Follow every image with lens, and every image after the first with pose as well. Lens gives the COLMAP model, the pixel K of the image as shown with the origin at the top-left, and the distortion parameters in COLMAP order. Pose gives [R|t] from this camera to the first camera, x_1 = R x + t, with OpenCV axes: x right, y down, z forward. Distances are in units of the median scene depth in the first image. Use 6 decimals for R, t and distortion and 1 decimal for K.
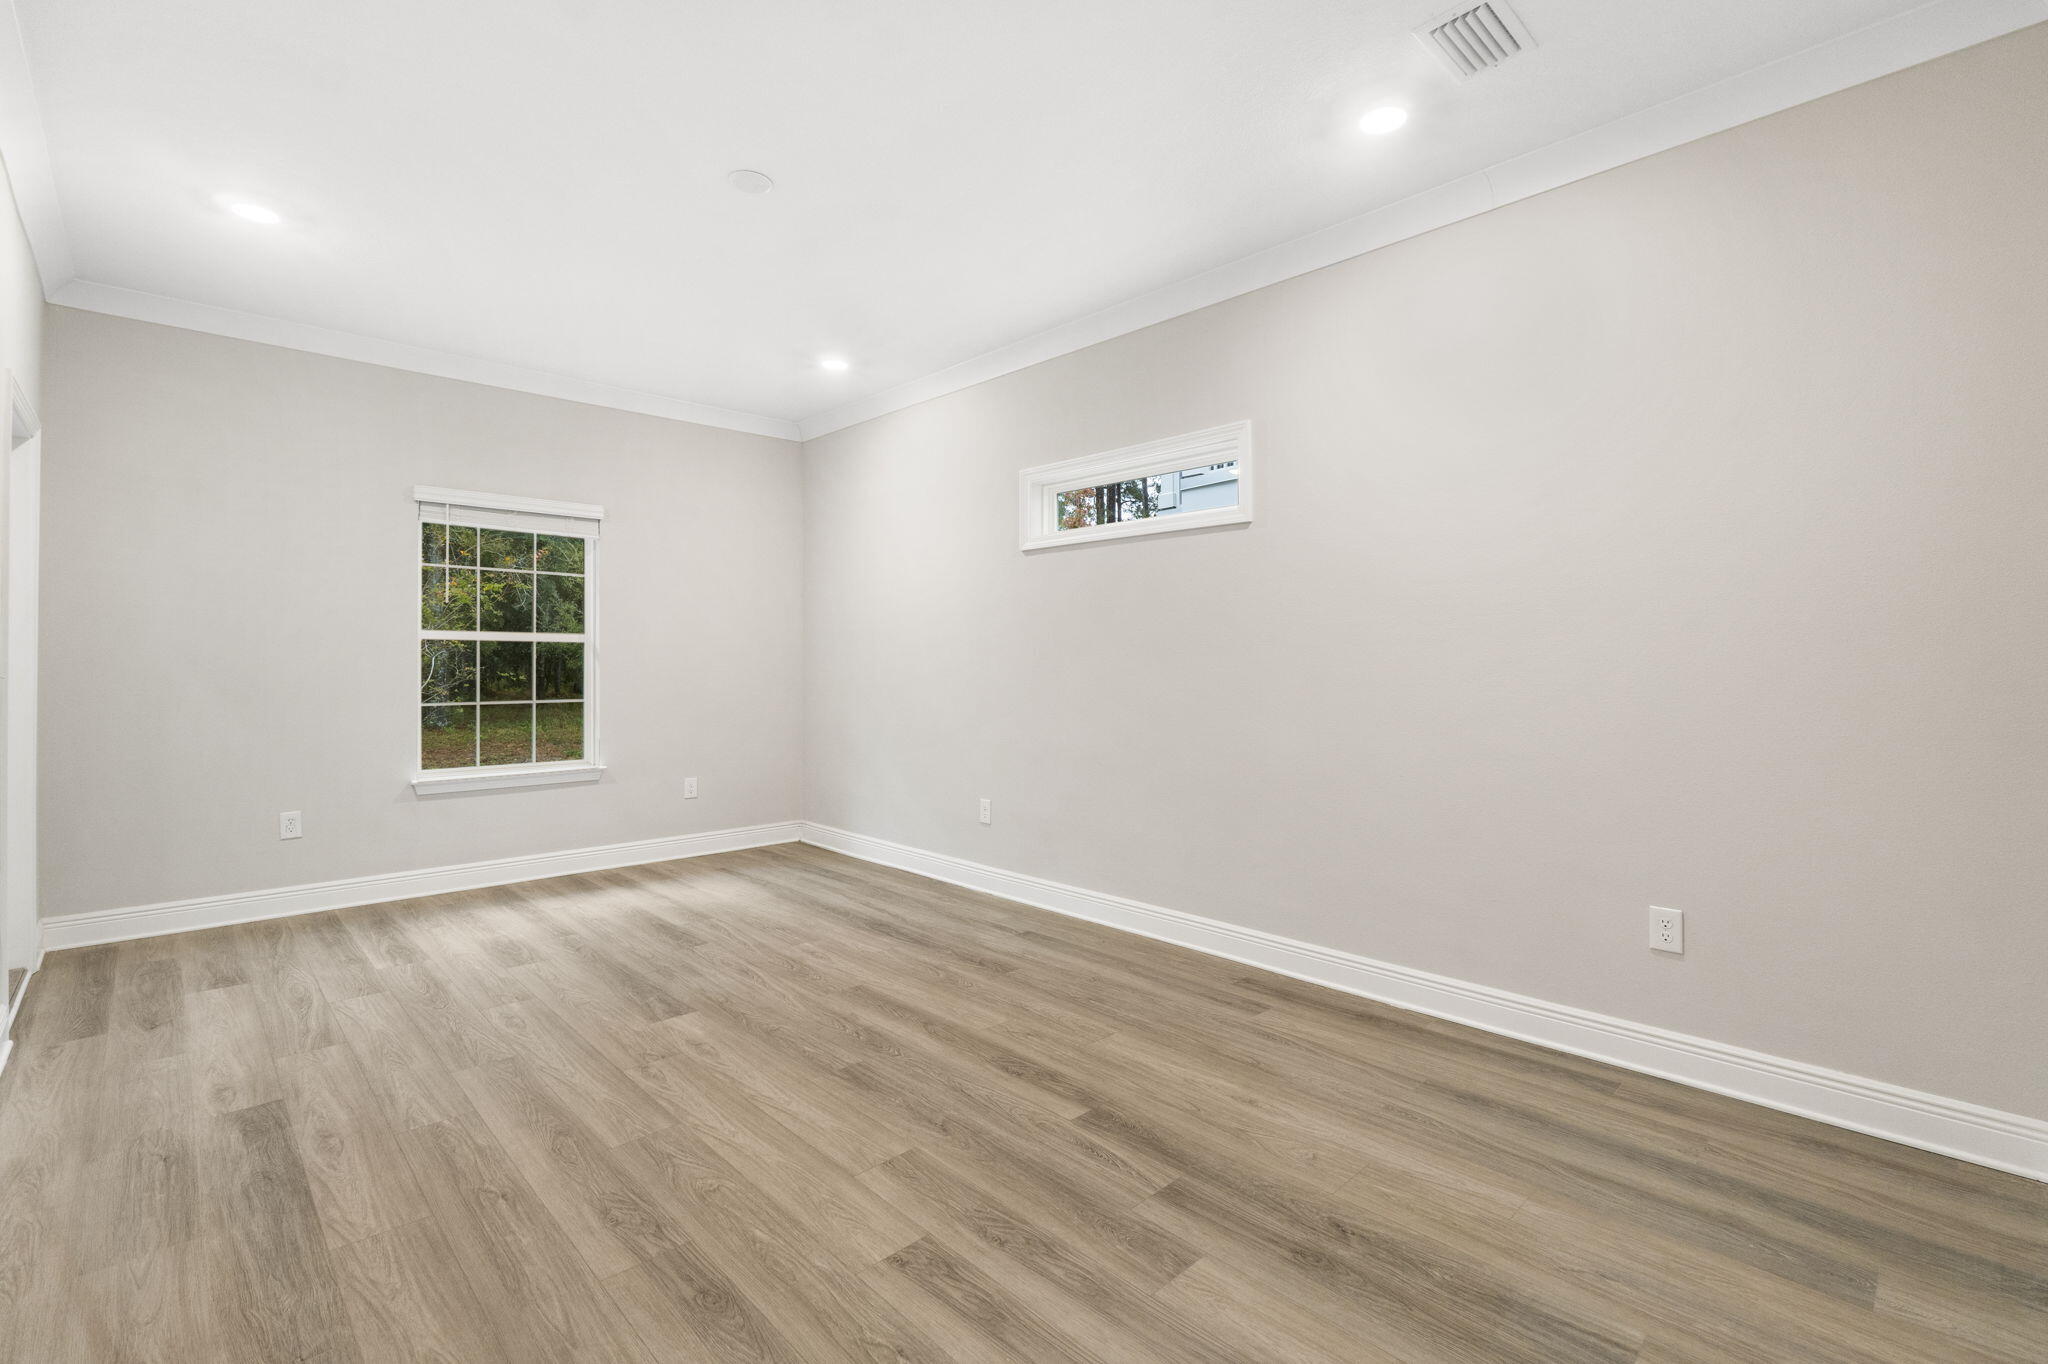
lens RADIAL K [[875.7, 0, 1024.6], [0, 875.7, 662.2], [0, 0, 1]] dist [0.001470, 0.000256]
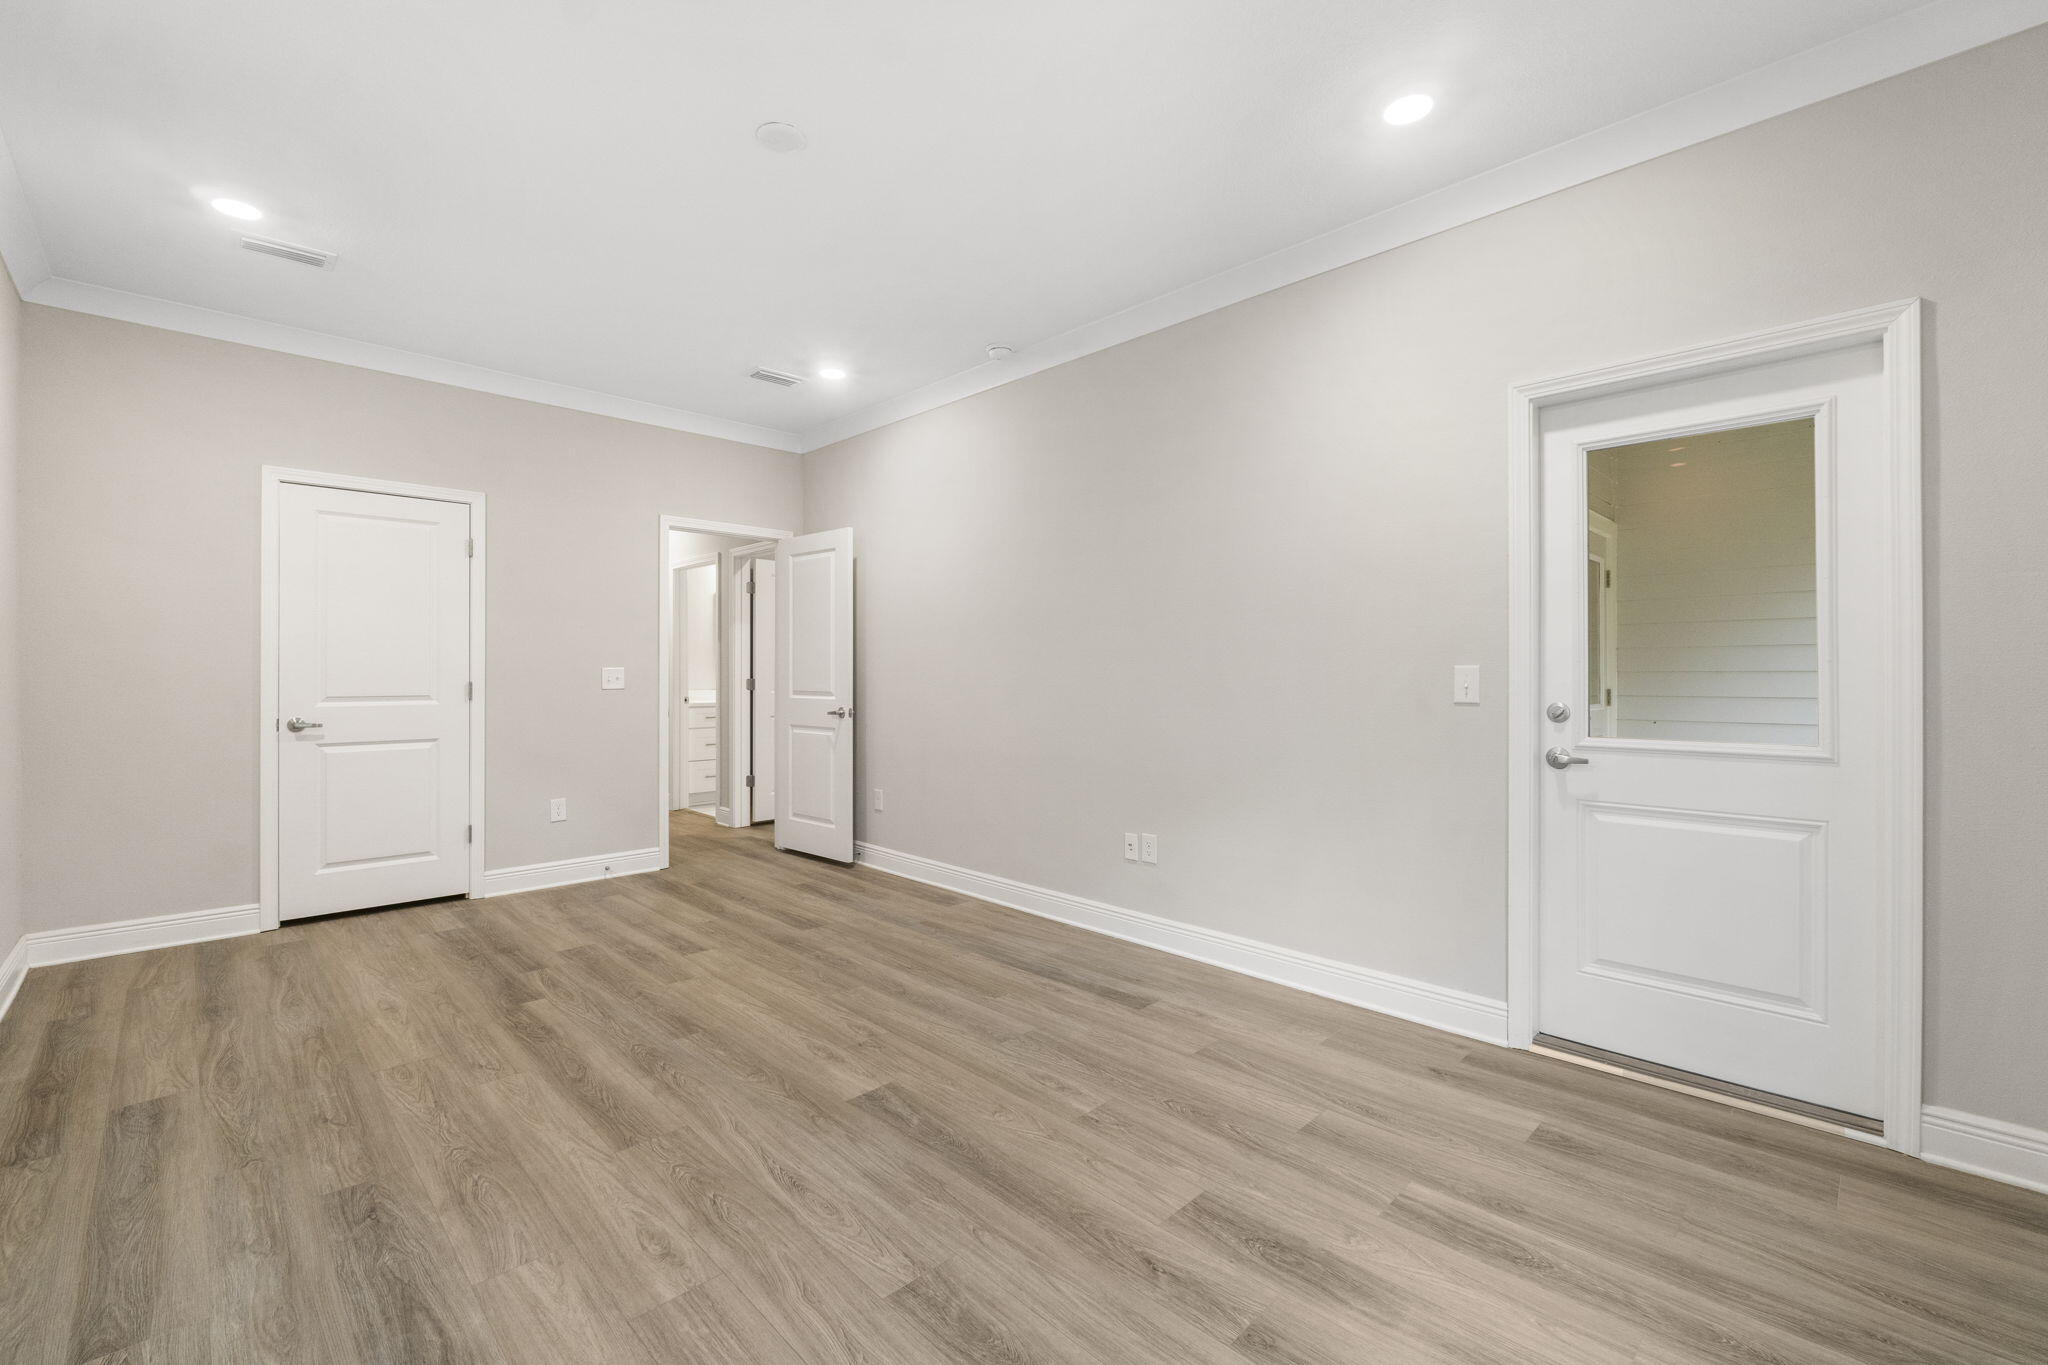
lens RADIAL K [[875.7, 0, 1024.8], [0, 875.7, 675.3], [0, 0, 1]] dist [0.001470, 0.000256]
pose [[-0.999997, 0.001379, 0.002093, -0.614991], [0.001384, 0.999997, 0.002147, 0.005753], [-0.002090, 0.002150, -0.999996, 2.056455]]
